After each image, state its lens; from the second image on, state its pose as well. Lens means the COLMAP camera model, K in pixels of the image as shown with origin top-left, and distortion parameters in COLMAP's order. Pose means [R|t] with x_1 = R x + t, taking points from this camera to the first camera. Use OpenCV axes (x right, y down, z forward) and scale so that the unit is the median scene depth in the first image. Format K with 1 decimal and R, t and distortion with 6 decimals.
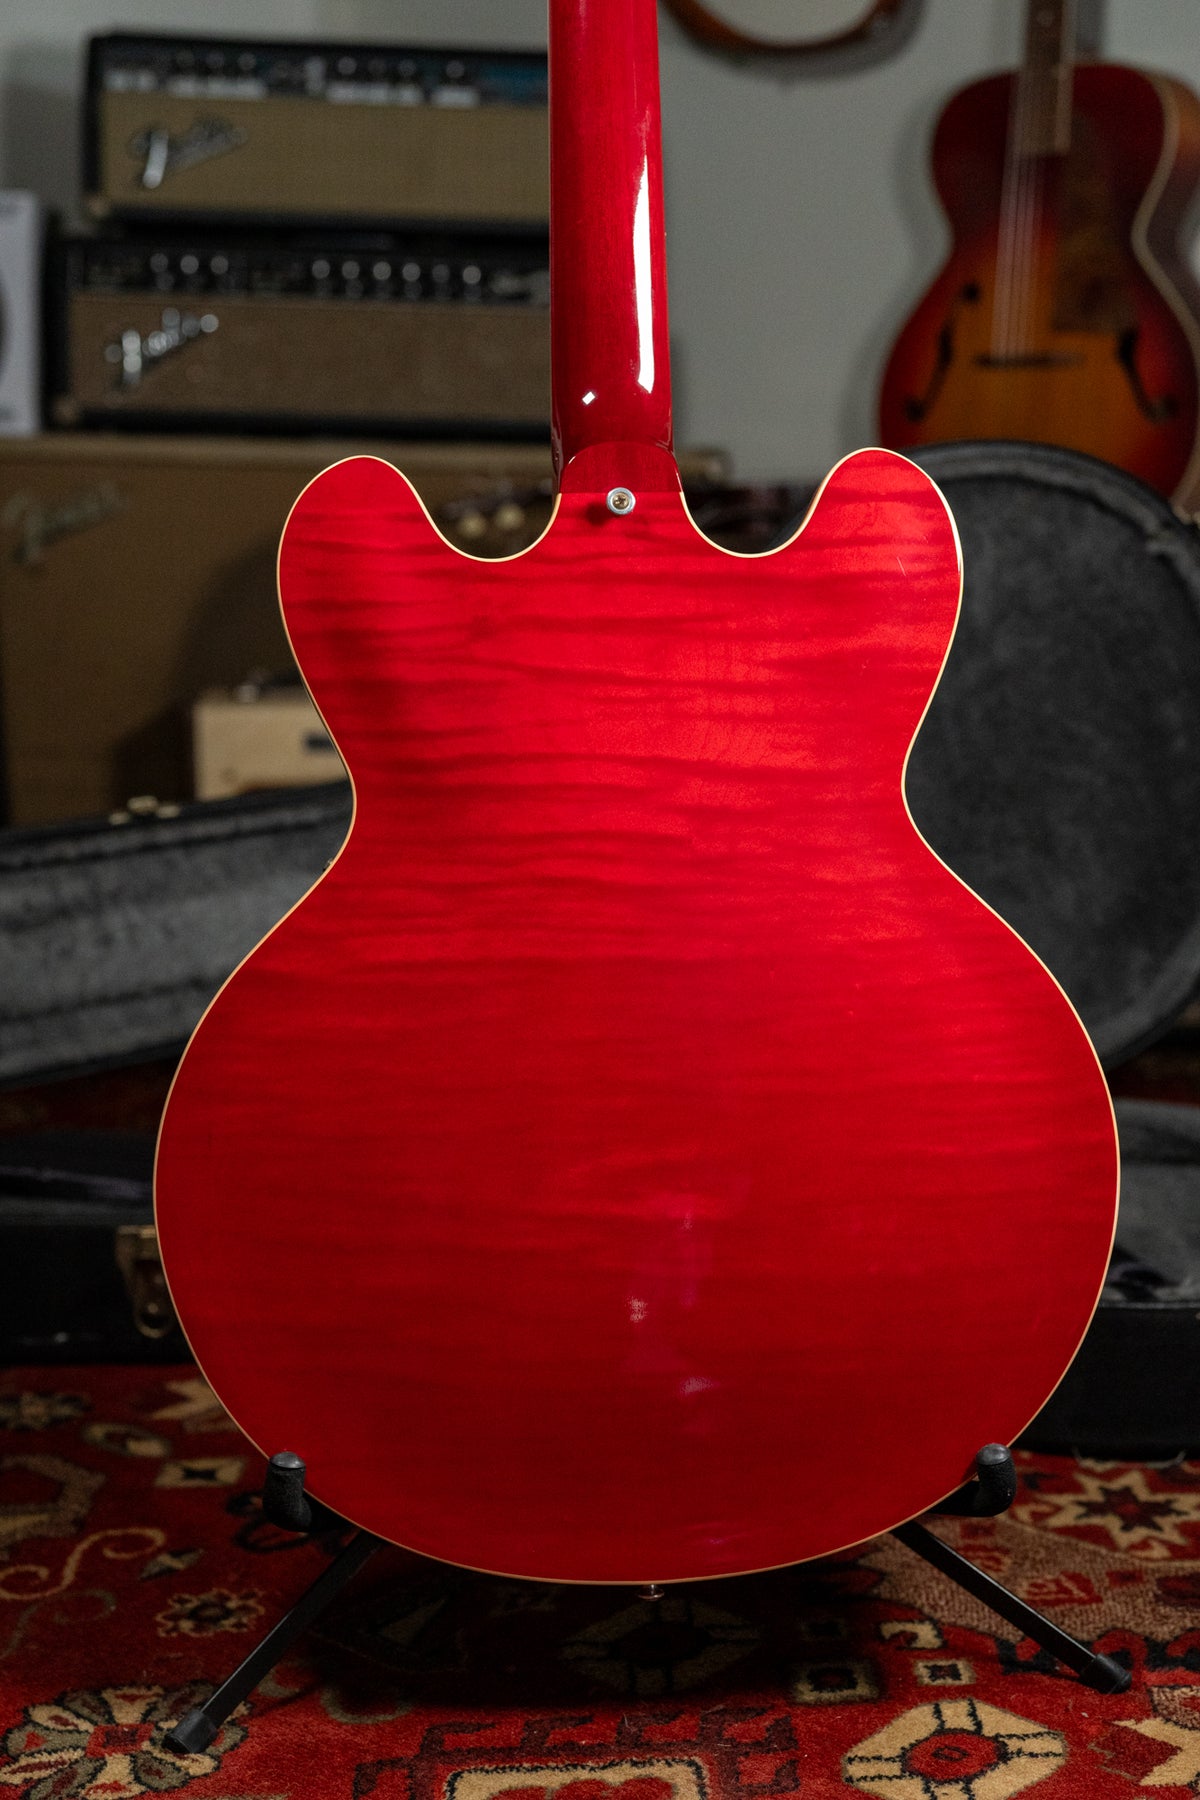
lens RADIAL K [[2614.3, 0, 617.7], [0, 2614.3, 904.2], [0, 0, 1]] dist [0.005797, 0.013180]
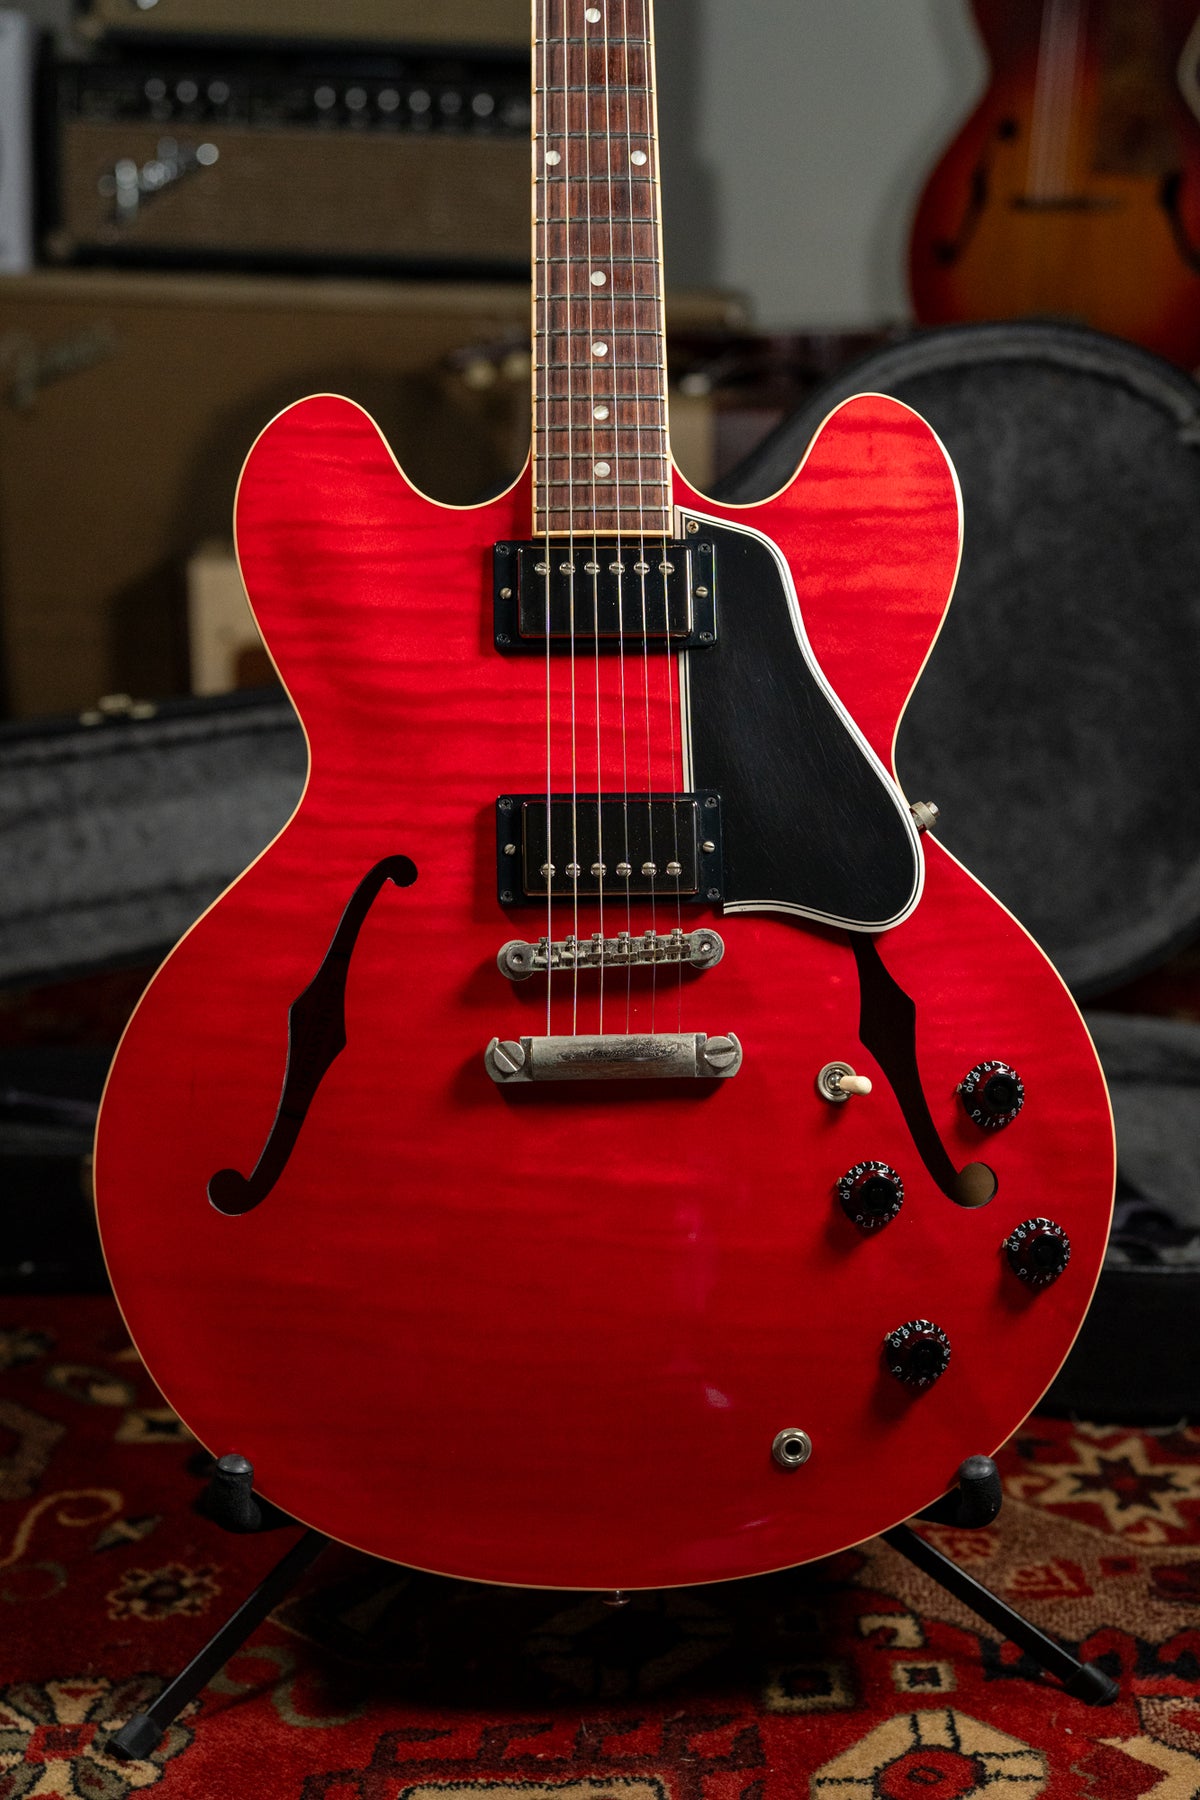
lens RADIAL K [[2621.2, 0, 600.0], [0, 2621.2, 900.0], [0, 0, 1]] dist [-0.000841, 0.046501]
pose [[0.999730, 0.013521, -0.018877, 0.017567], [-0.012010, 0.996884, 0.077956, -0.053953], [0.019872, -0.077708, 0.996778, 0.053495]]
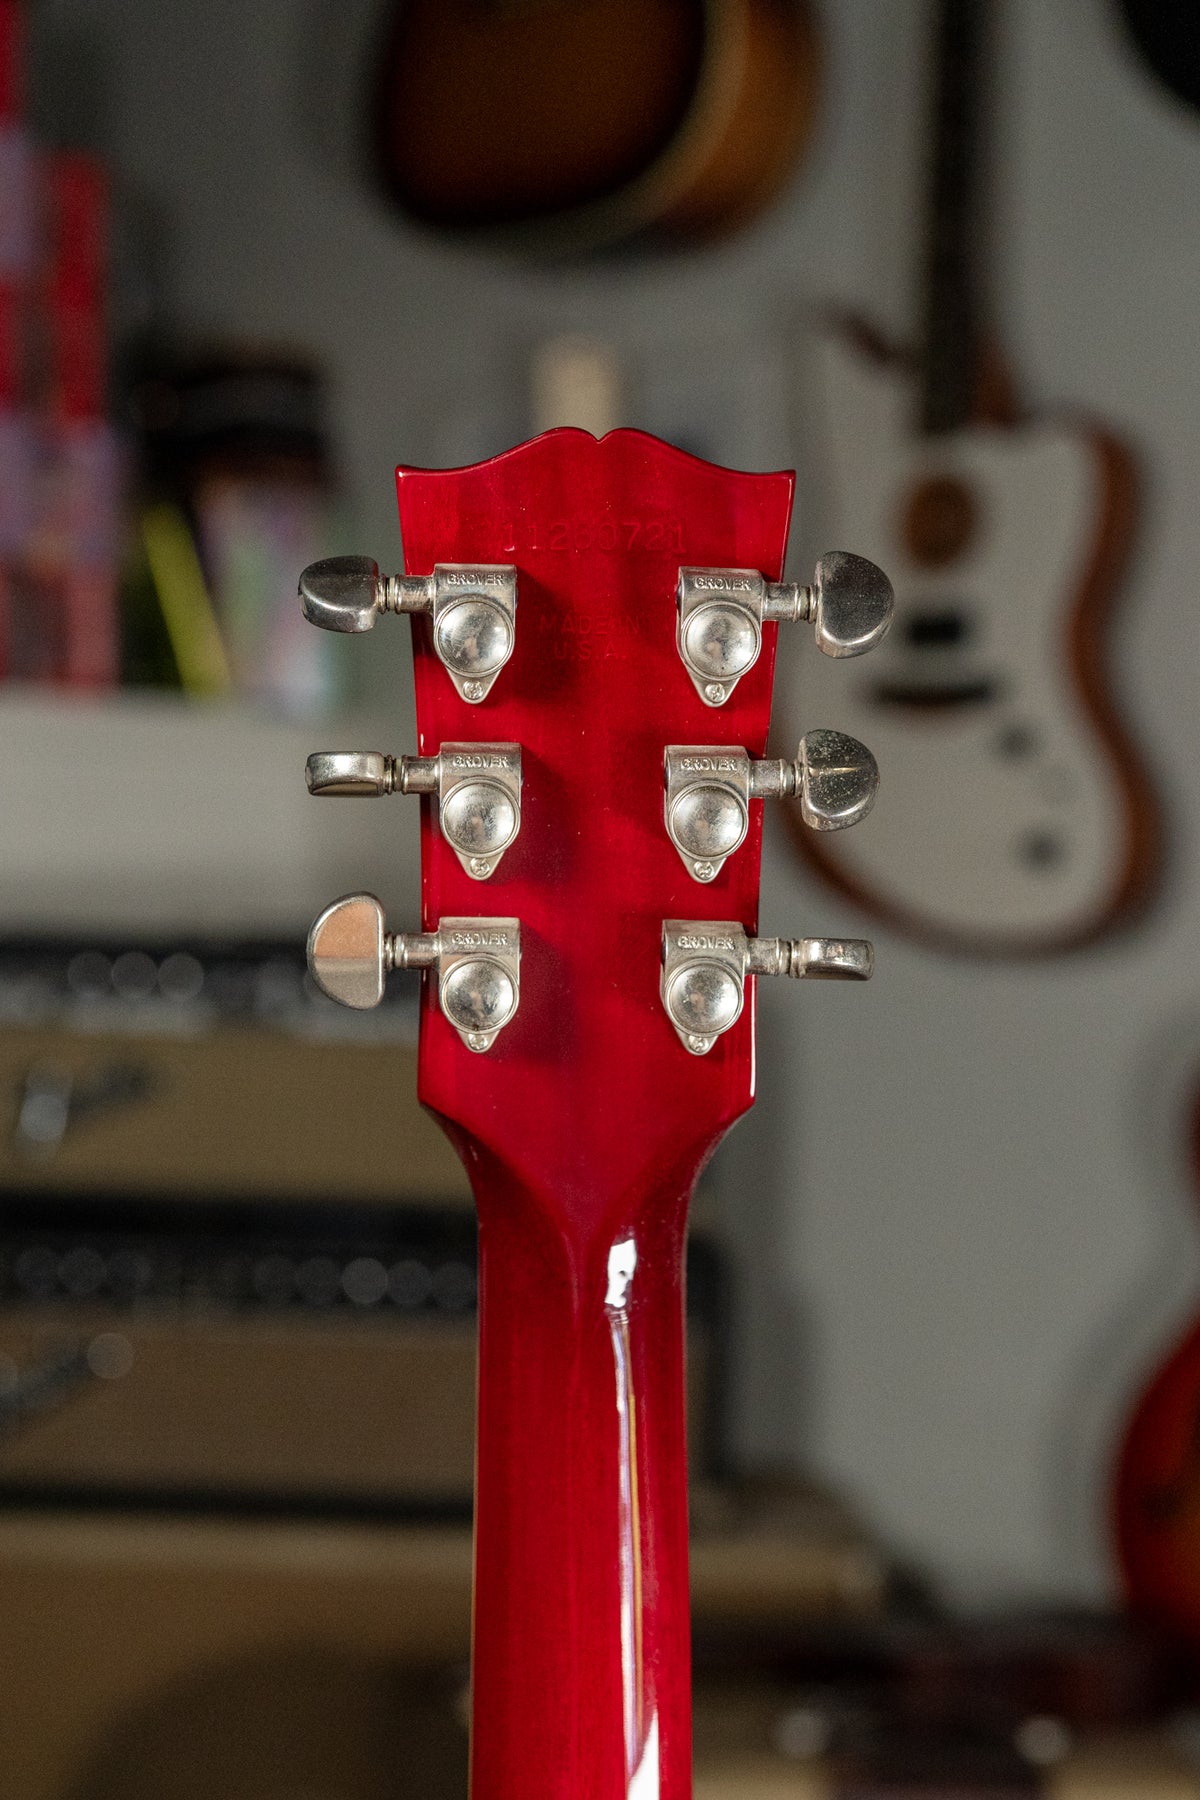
lens RADIAL K [[2621.2, 0, 600.0], [0, 2621.2, 900.0], [0, 0, 1]] dist [-0.000841, 0.046501]
pose [[0.997908, 0.016219, -0.062587, 0.021780], [-0.023139, 0.993496, -0.111490, -0.533674], [0.060371, 0.112705, 0.991793, 0.647215]]
